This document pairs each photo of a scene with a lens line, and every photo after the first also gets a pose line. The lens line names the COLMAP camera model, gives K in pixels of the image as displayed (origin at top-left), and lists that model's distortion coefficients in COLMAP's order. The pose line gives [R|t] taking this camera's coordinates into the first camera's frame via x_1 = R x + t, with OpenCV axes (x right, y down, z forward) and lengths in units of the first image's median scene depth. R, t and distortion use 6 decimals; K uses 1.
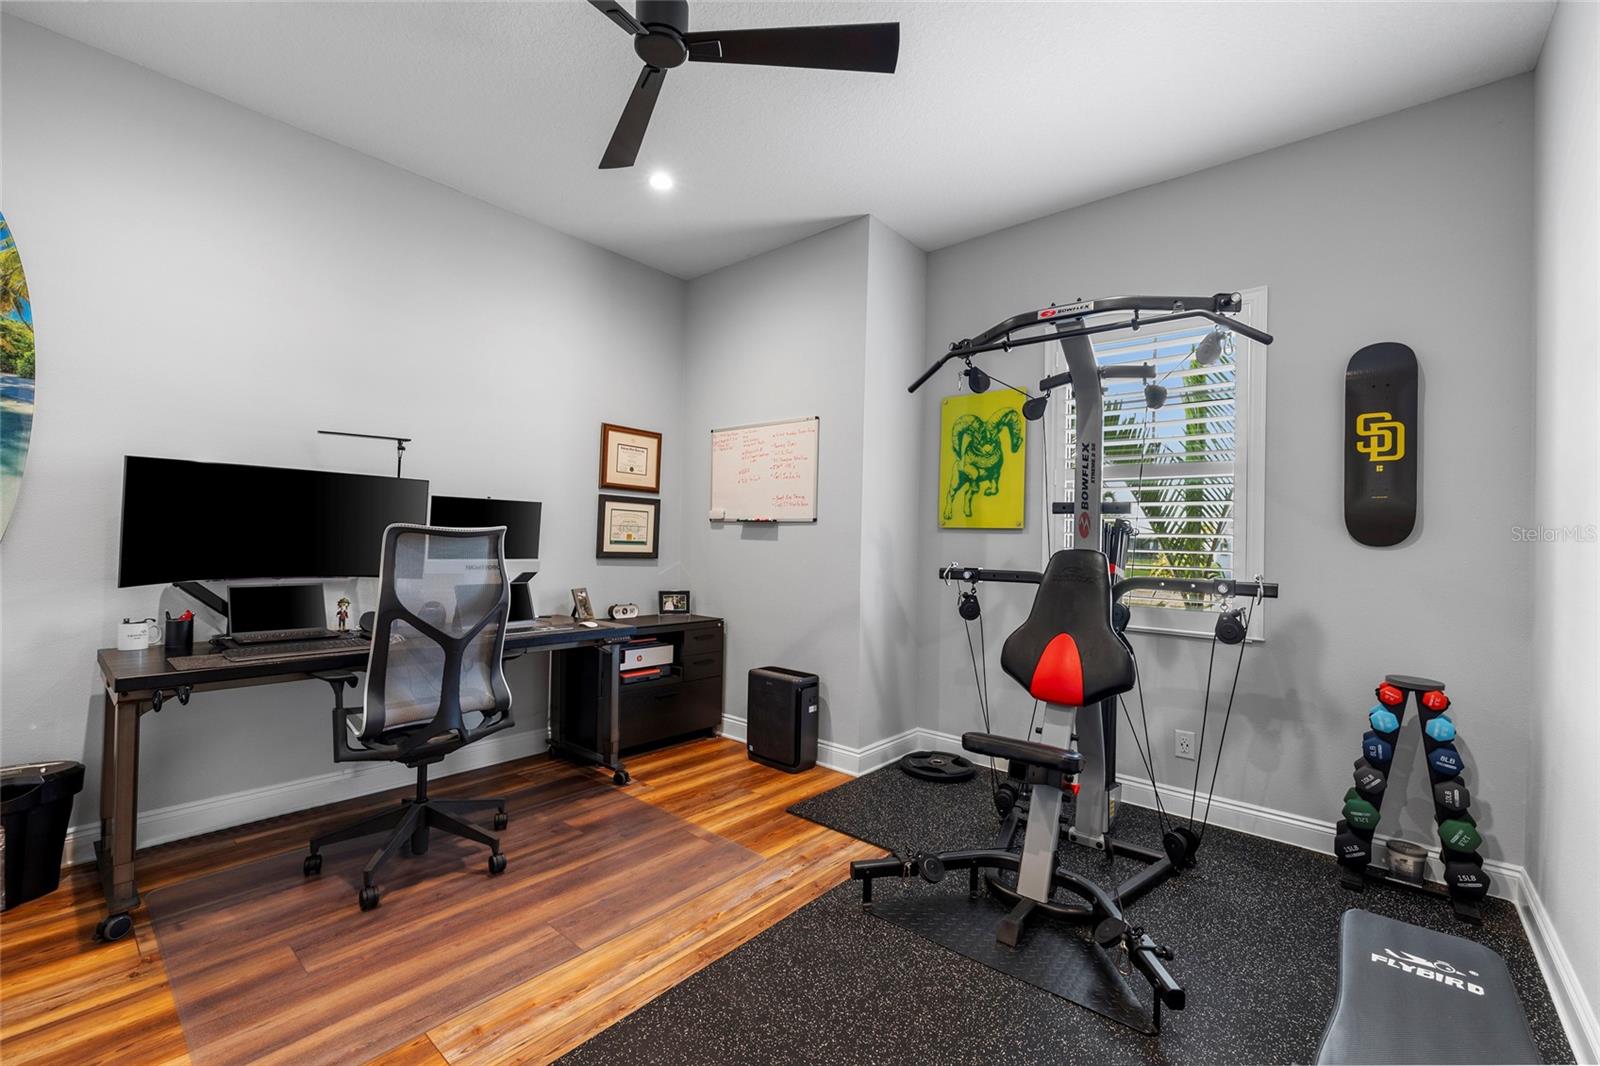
lens RADIAL K [[669.2, 0, 796.3], [0, 669.2, 533.8], [0, 0, 1]] dist [-0.000071, -0.000151]
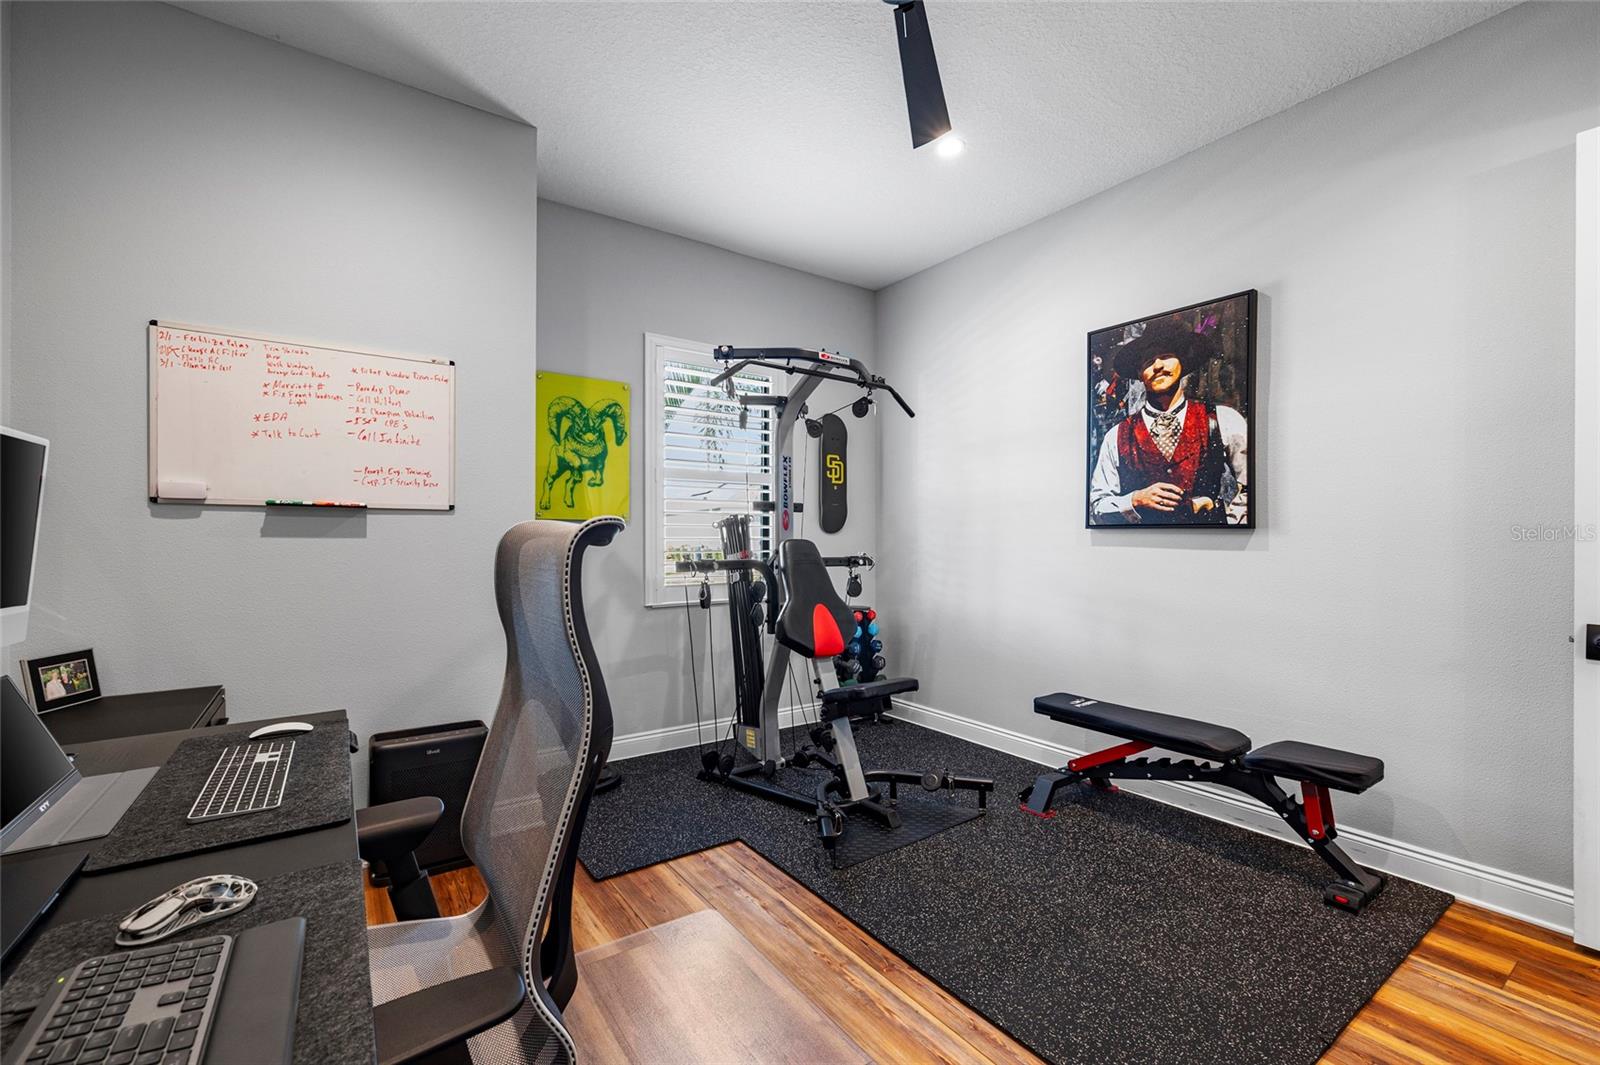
lens RADIAL K [[669.2, 0, 798.6], [0, 669.2, 538.1], [0, 0, 1]] dist [-0.000071, -0.000151]
pose [[0.249237, -0.022495, 0.968181, -0.569760], [-0.003860, 0.999699, 0.024222, -0.006905], [-0.968435, -0.009775, 0.249076, 0.466166]]
